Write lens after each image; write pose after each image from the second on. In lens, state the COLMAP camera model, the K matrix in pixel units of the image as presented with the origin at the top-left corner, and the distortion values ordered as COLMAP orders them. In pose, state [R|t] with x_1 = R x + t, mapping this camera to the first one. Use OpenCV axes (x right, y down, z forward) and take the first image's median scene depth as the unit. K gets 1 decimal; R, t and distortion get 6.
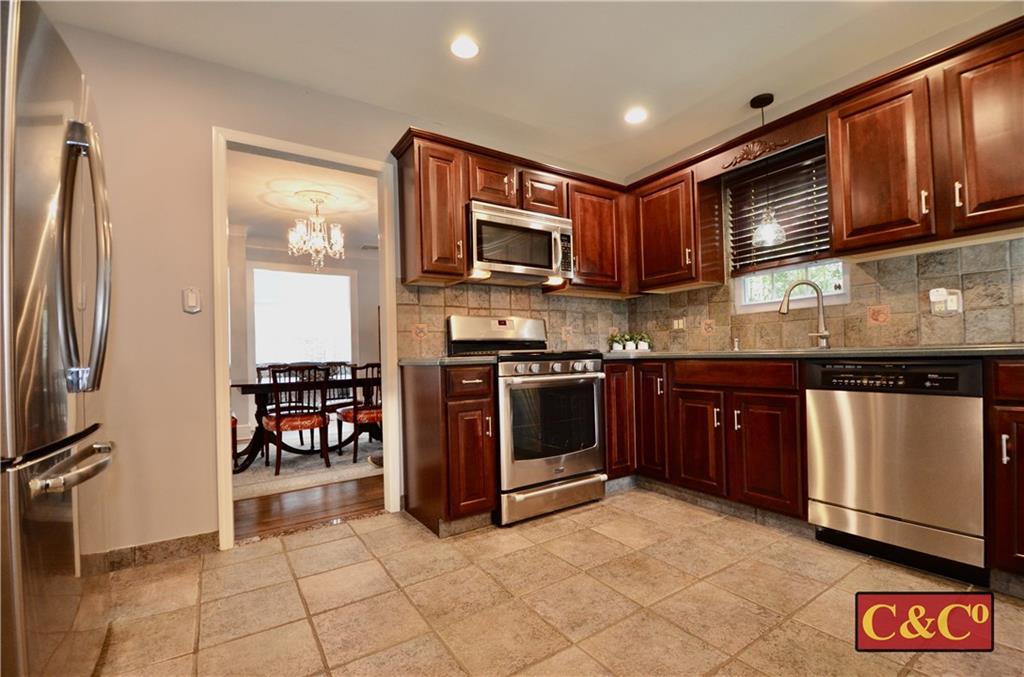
lens RADIAL K [[446.3, 0, 526.0], [0, 446.3, 350.1], [0, 0, 1]] dist [0.009318, -0.017246]
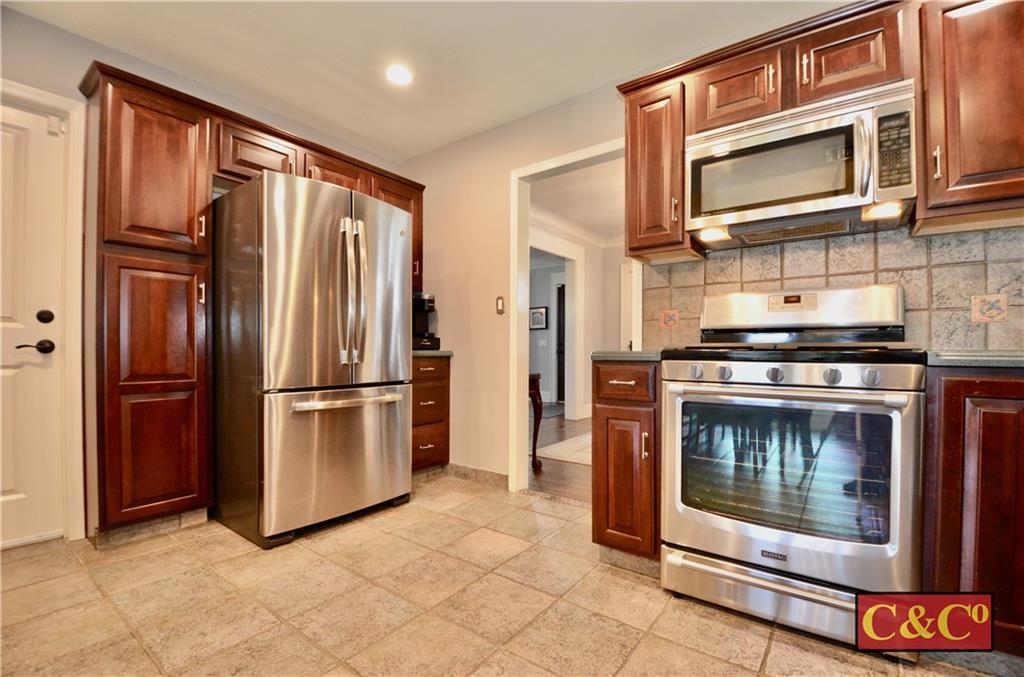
lens RADIAL K [[446.3, 0, 526.0], [0, 446.3, 350.1], [0, 0, 1]] dist [0.009318, -0.017246]
pose [[0.339109, 0.026447, -0.940375, 0.510859], [-0.001042, 0.999615, 0.027737, -0.007796], [0.940747, -0.008426, 0.339006, 0.526013]]
